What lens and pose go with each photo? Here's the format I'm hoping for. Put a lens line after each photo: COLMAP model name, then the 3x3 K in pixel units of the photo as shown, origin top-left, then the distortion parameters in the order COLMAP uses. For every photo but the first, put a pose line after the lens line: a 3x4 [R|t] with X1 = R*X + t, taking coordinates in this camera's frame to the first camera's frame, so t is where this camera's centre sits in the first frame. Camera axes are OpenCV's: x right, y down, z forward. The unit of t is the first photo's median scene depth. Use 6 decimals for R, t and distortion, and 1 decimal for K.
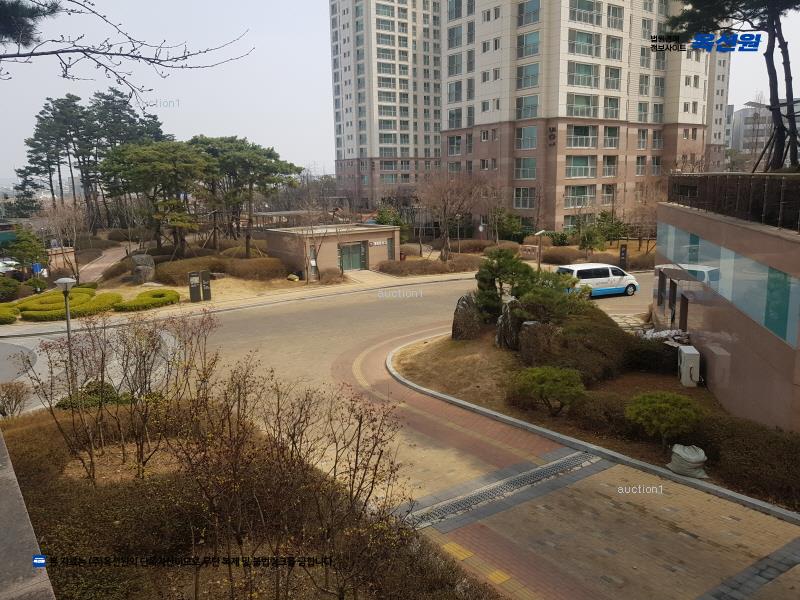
lens RADIAL K [[637.4, 0, 362.3], [0, 637.4, 300.7], [0, 0, 1]] dist [0.014631, 0.000504]
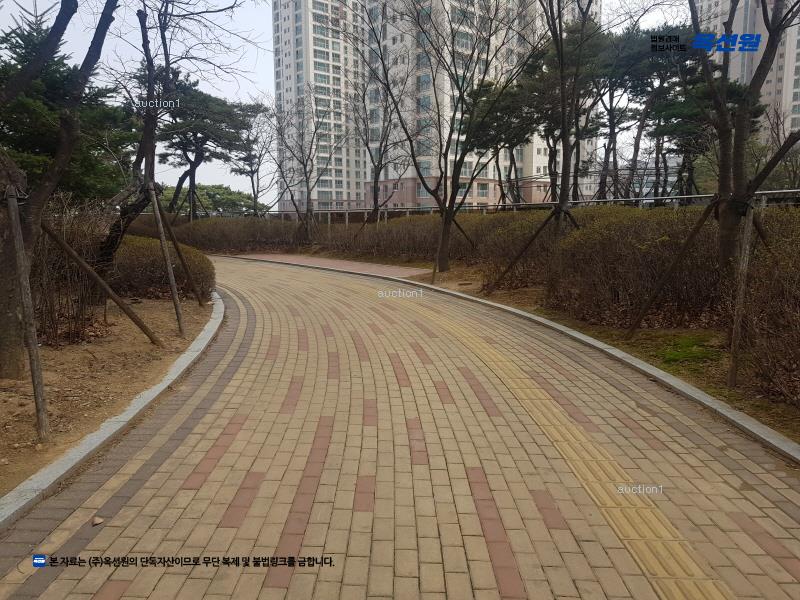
lens RADIAL K [[628.5, 0, 399.7], [0, 628.5, 282.2], [0, 0, 1]] dist [0.010134, -0.003419]
pose [[0.987012, 0.003219, 0.160612, -0.017243], [0.011095, 0.996046, -0.088145, 0.059888], [-0.160260, 0.088782, 0.983074, -0.285775]]
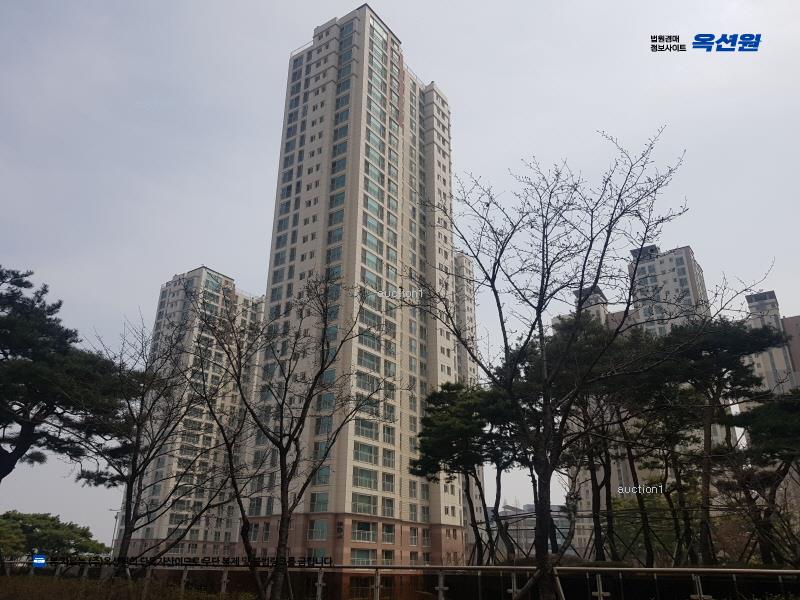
lens RADIAL K [[628.5, 0, 399.7], [0, 628.5, 282.2], [0, 0, 1]] dist [0.010134, -0.003419]
pose [[0.930521, 0.185587, 0.315735, -0.037303], [0.030496, 0.819842, -0.571777, 0.024989], [-0.364967, 0.541679, 0.757221, -0.121456]]
